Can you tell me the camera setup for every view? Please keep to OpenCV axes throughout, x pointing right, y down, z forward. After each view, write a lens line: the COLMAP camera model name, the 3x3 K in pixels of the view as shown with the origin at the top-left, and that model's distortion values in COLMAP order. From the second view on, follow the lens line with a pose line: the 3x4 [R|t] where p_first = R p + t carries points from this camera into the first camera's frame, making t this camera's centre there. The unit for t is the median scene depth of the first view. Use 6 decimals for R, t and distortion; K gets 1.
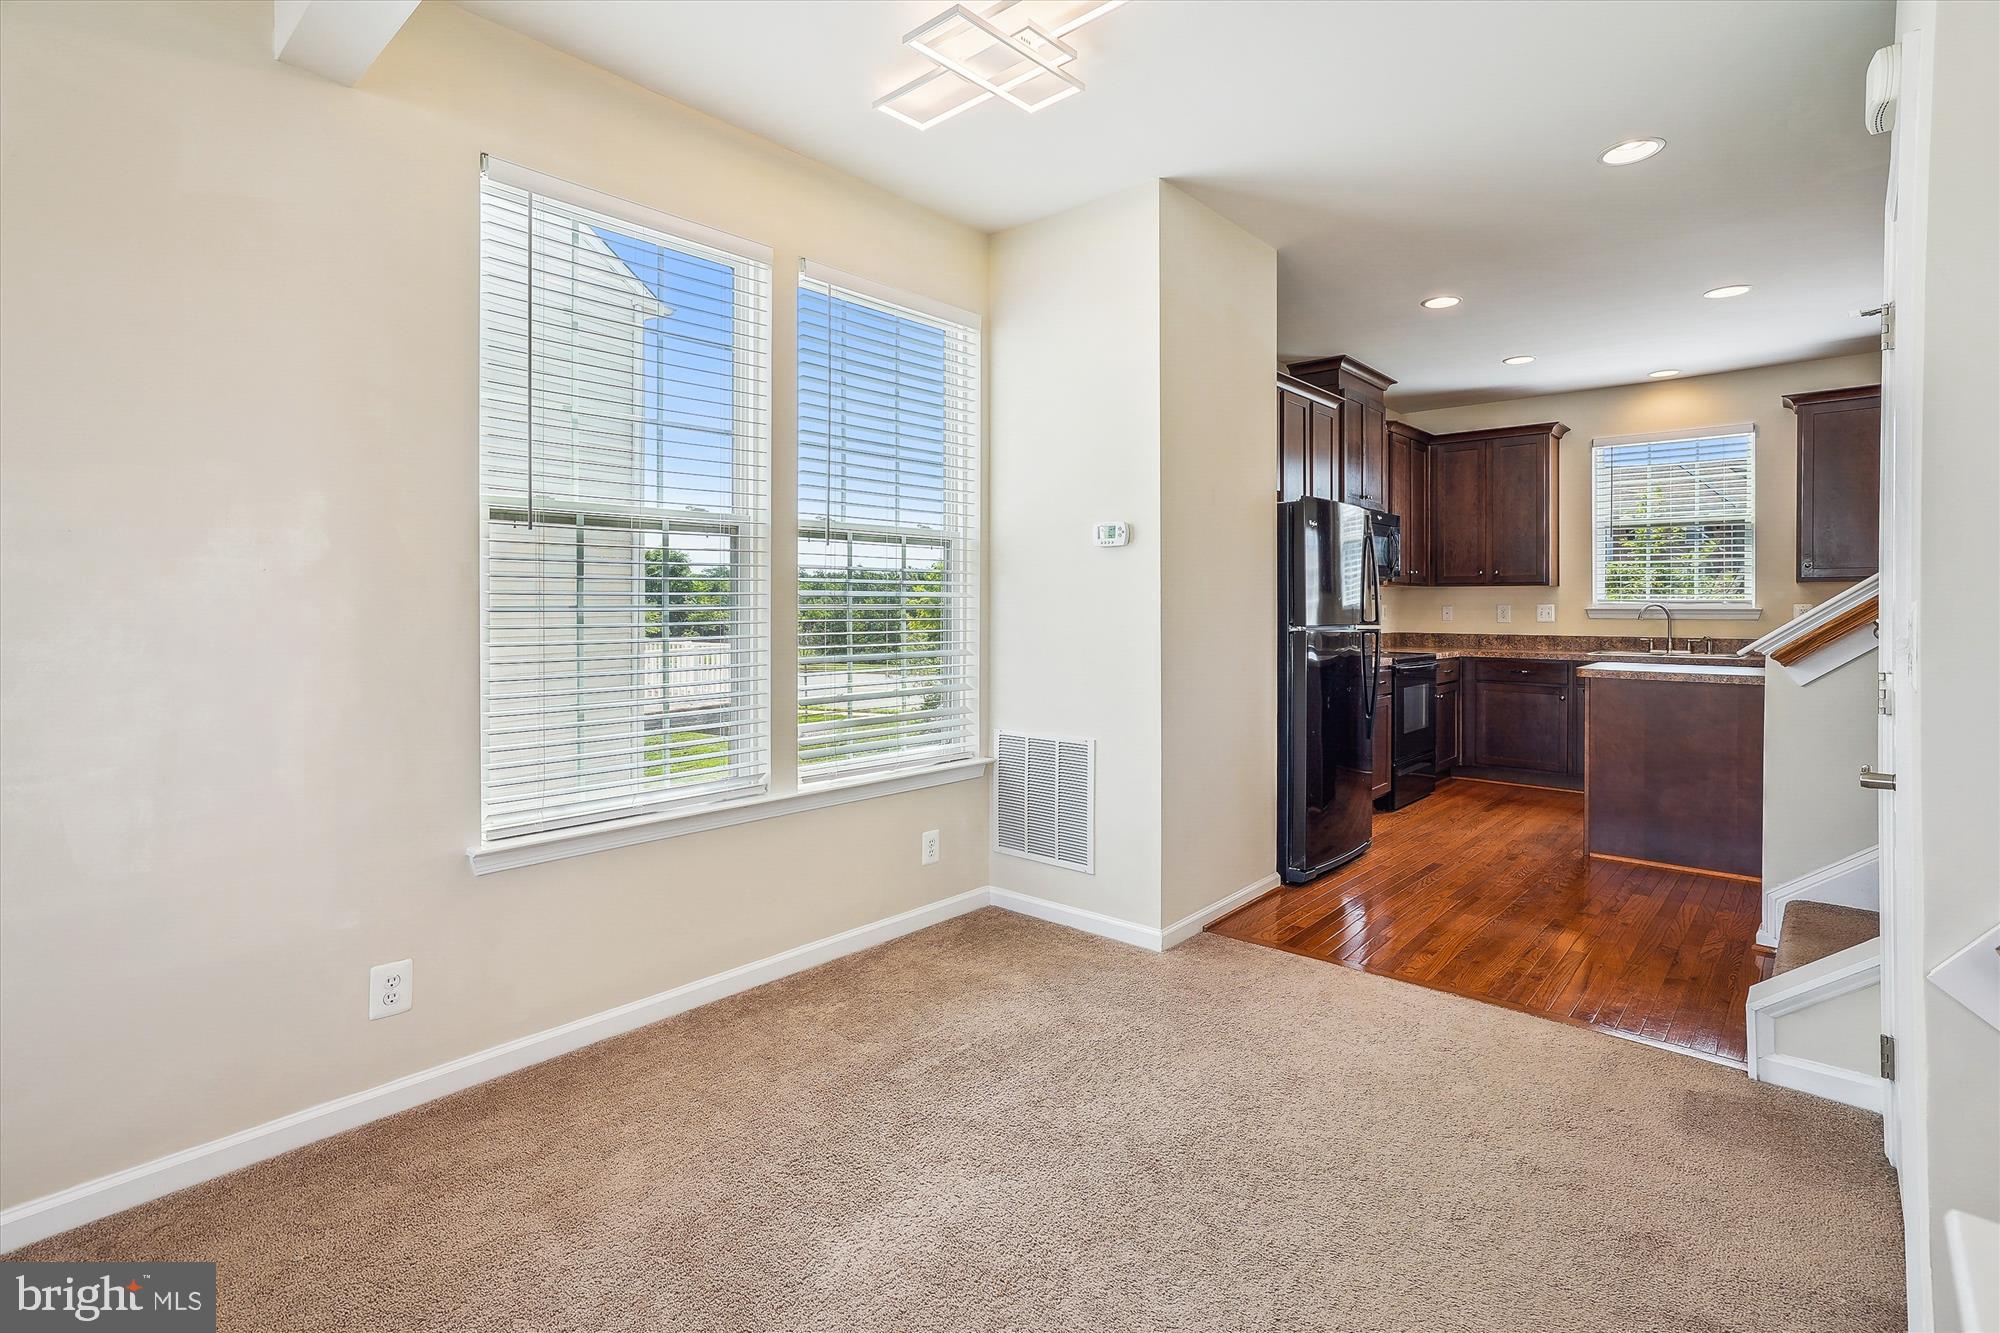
lens RADIAL K [[949.9, 0, 994.4], [0, 949.9, 614.0], [0, 0, 1]] dist [-0.013719, 0.000352]
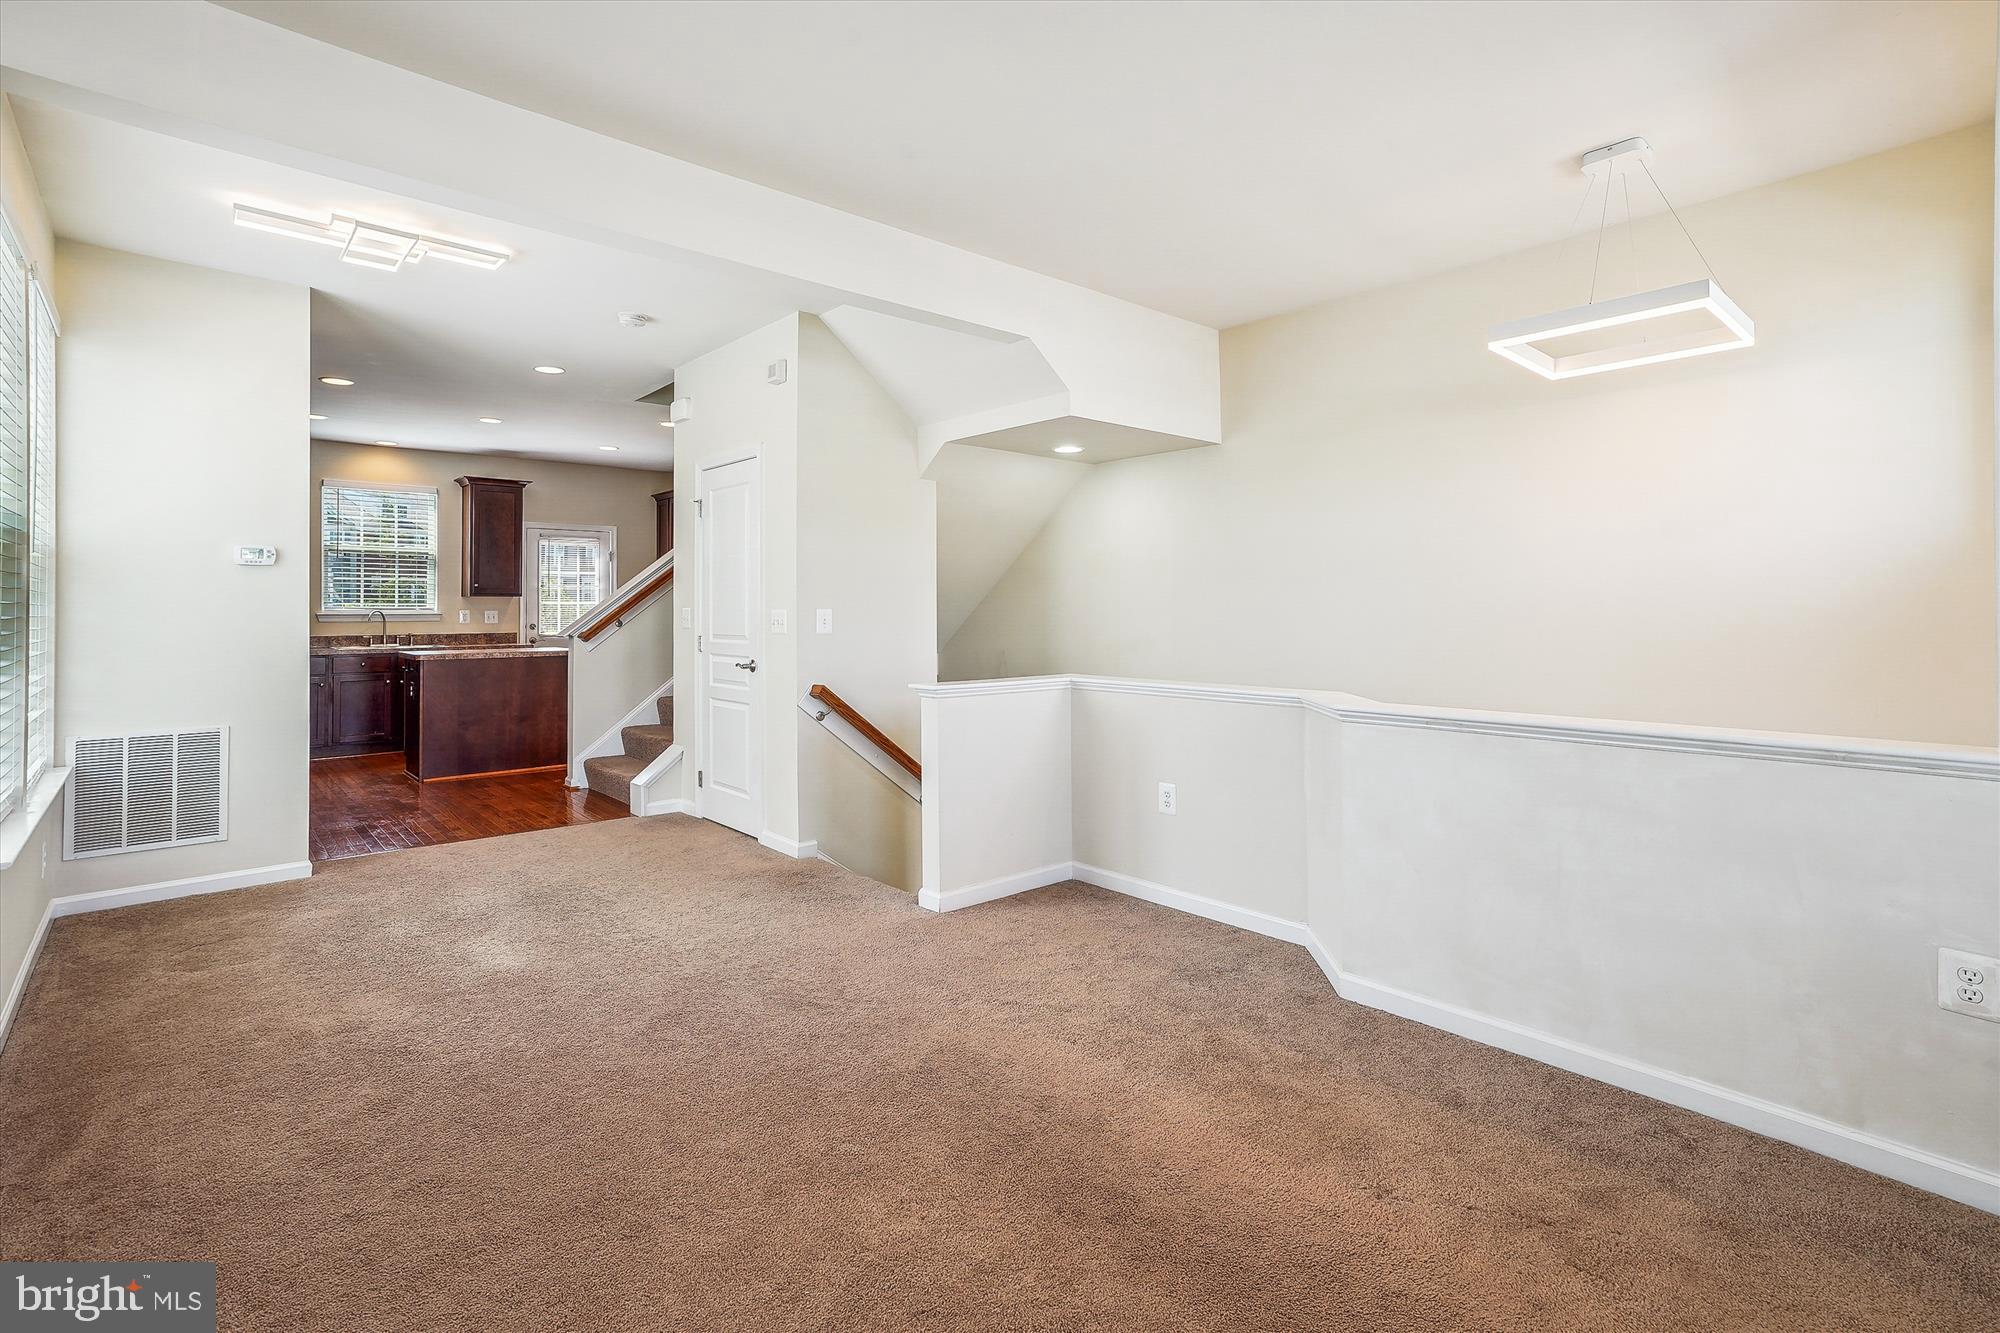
lens RADIAL K [[949.9, 0, 992.9], [0, 949.9, 581.1], [0, 0, 1]] dist [-0.013719, 0.000352]
pose [[0.131649, 0.028279, 0.990893, -0.527013], [0.012911, 0.999459, -0.030239, -0.000284], [-0.991212, 0.016774, 0.131213, -0.058444]]
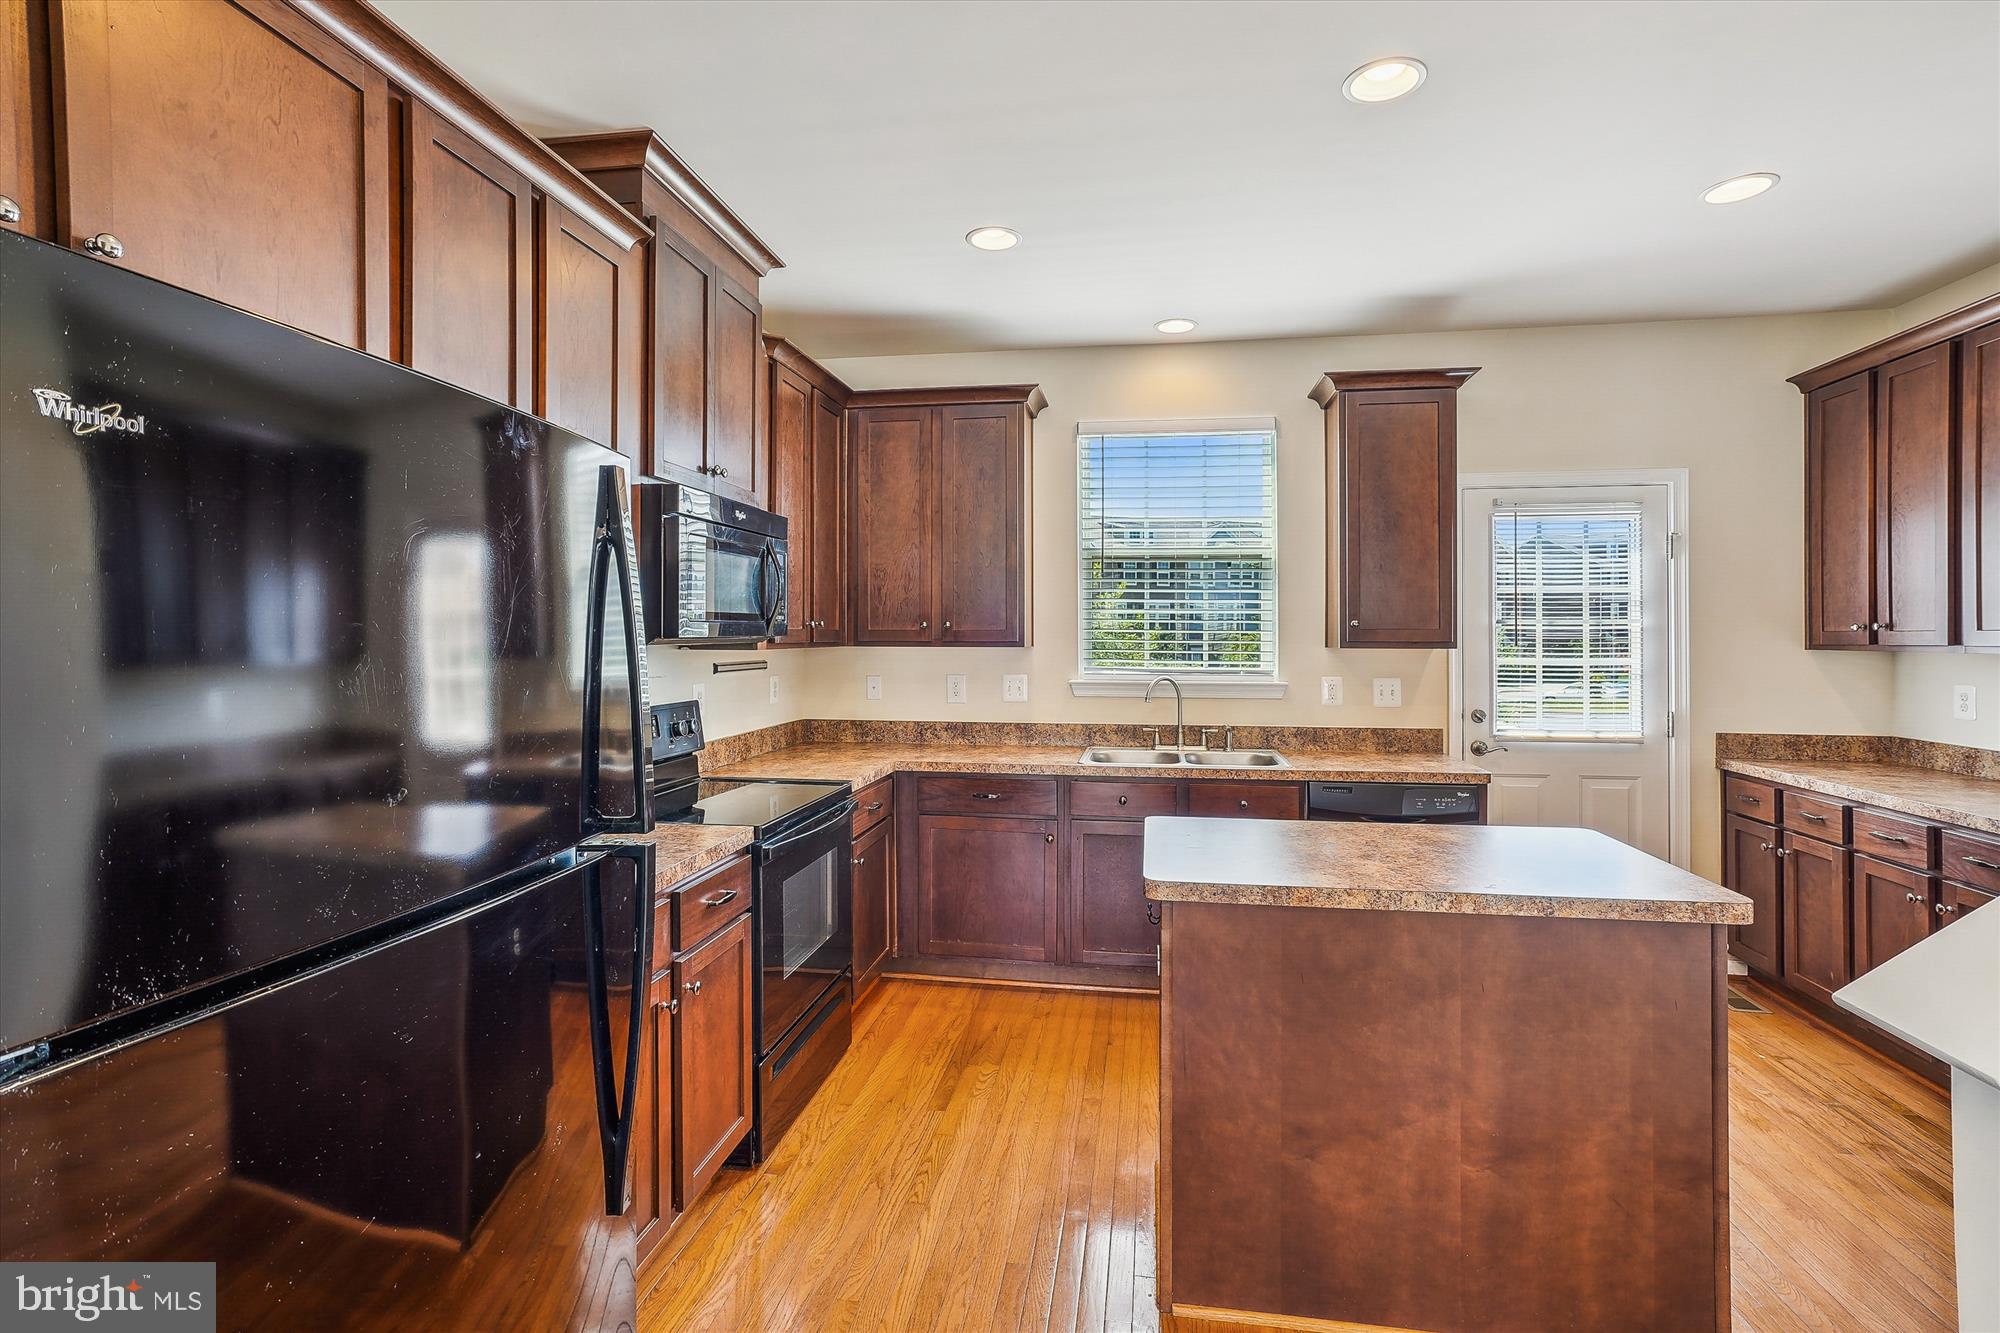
lens RADIAL K [[949.9, 0, 1013.3], [0, 949.9, 628.9], [0, 0, 1]] dist [-0.013719, 0.000352]
pose [[0.835506, 0.003846, 0.549468, 0.245397], [0.003186, 0.999925, -0.011843, -0.035884], [-0.549473, 0.011645, 0.835431, 0.497098]]
